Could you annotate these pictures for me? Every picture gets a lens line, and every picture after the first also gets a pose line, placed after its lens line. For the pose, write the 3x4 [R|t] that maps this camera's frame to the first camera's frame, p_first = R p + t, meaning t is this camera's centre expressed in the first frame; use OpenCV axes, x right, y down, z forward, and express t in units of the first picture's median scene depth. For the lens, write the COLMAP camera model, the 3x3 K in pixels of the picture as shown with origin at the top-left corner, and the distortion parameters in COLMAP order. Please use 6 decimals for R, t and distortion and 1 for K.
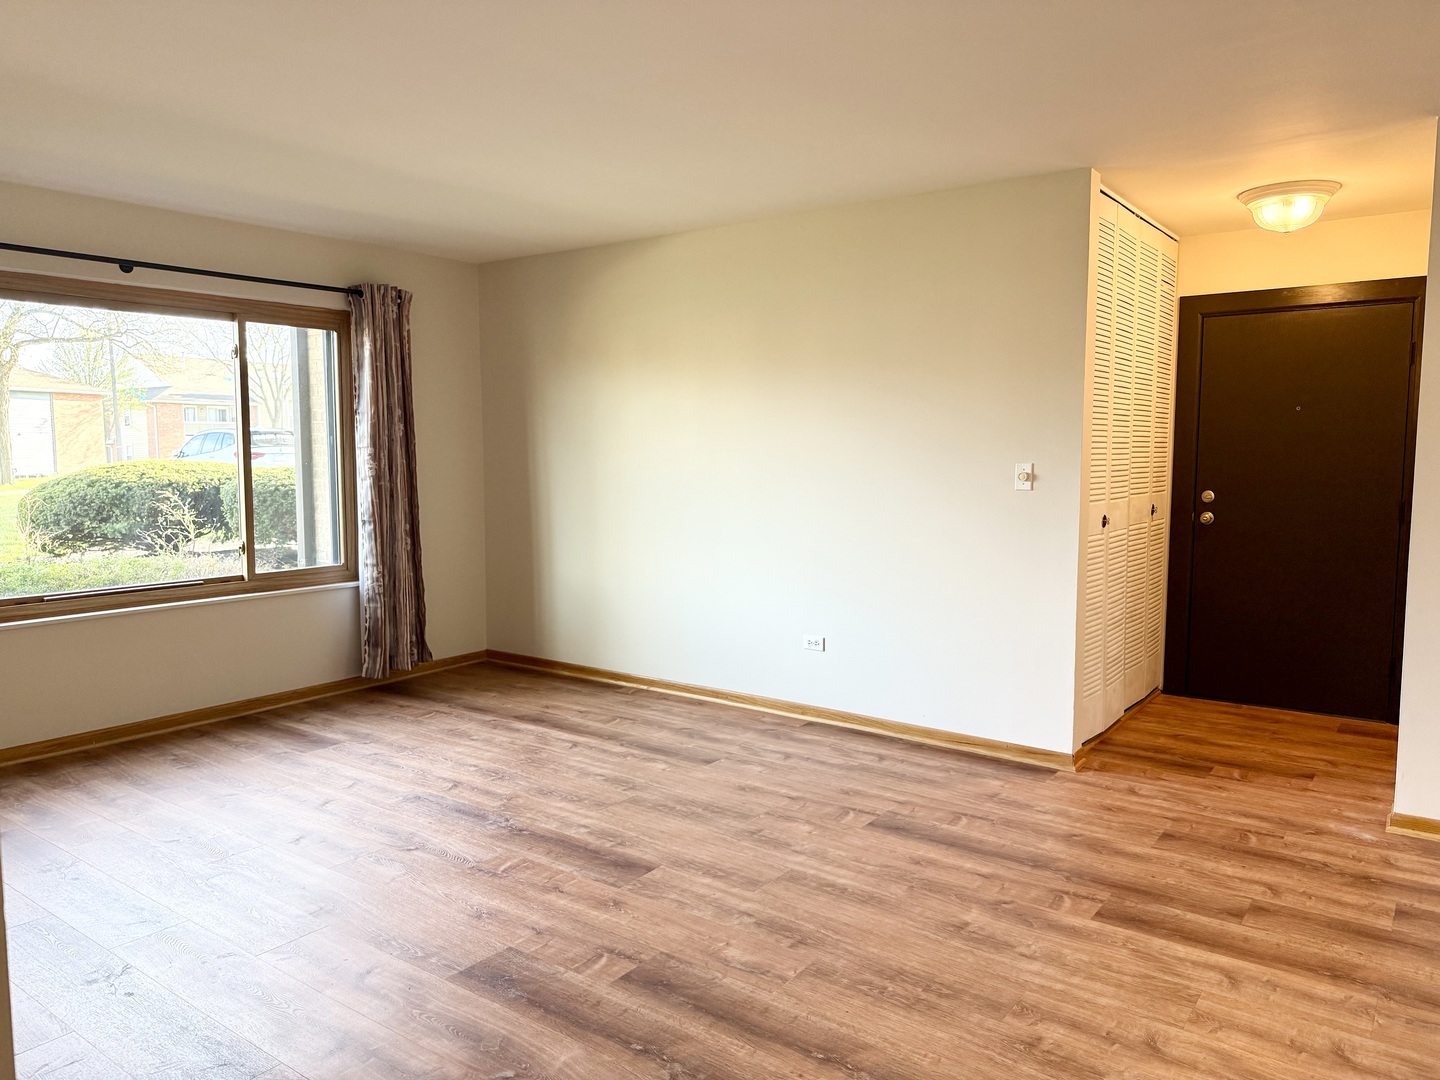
lens RADIAL K [[1012.2, 0, 720.0], [0, 1012.2, 540.0], [0, 0, 1]] dist [0.086429, -0.093173]
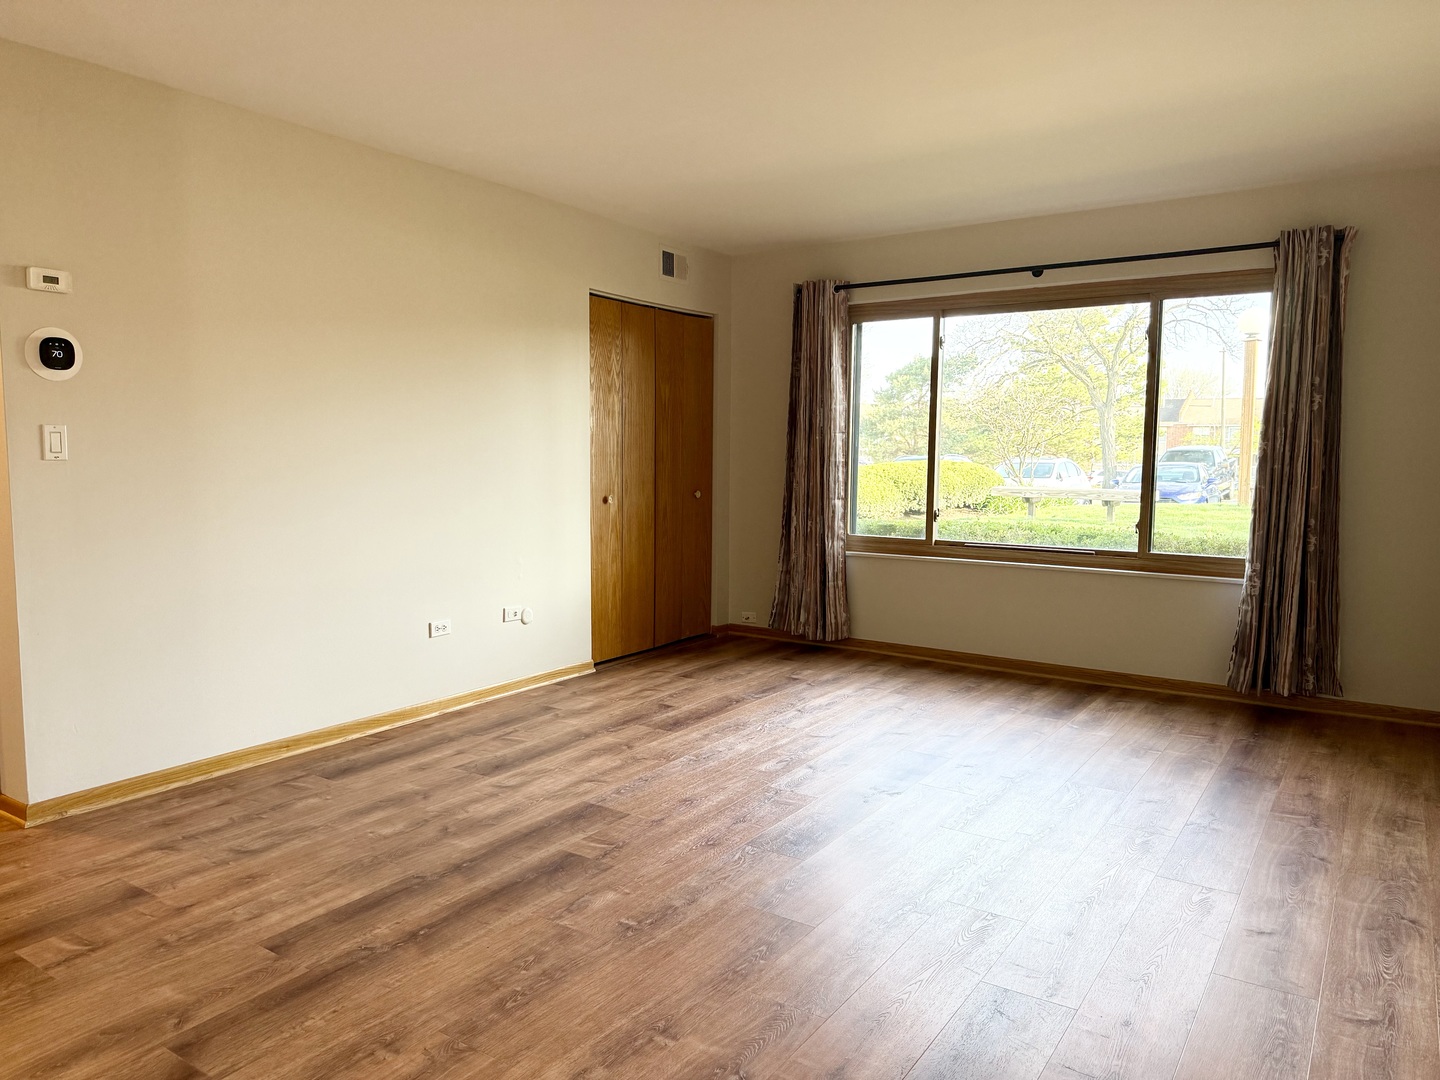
lens RADIAL K [[1012.2, 0, 720.0], [0, 1012.2, 540.0], [0, 0, 1]] dist [0.086429, -0.093173]
pose [[0.054733, 0.096305, -0.993846, 0.728916], [-0.101771, 0.990692, 0.090394, -0.038828], [0.993301, 0.096197, 0.064025, 0.736313]]
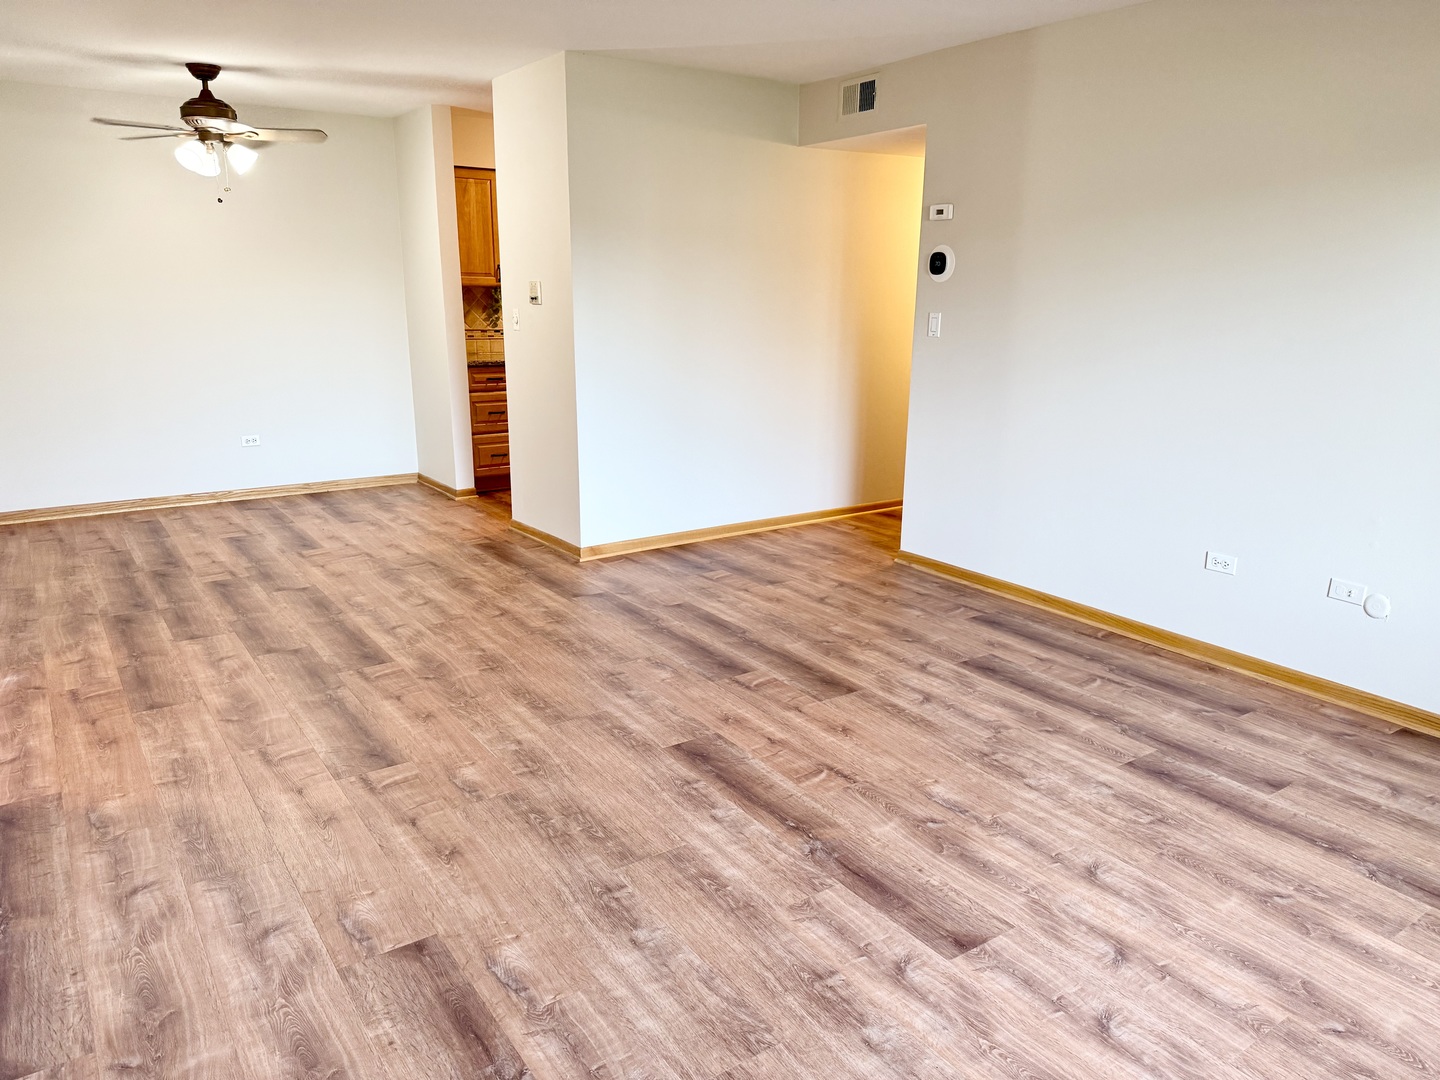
lens RADIAL K [[1012.2, 0, 720.0], [0, 1012.2, 540.0], [0, 0, 1]] dist [0.086429, -0.093173]
pose [[-0.945249, -0.085132, 0.315052, -0.347050], [0.024851, 0.943797, 0.329590, -0.161538], [-0.325404, 0.319374, -0.890007, 1.560167]]
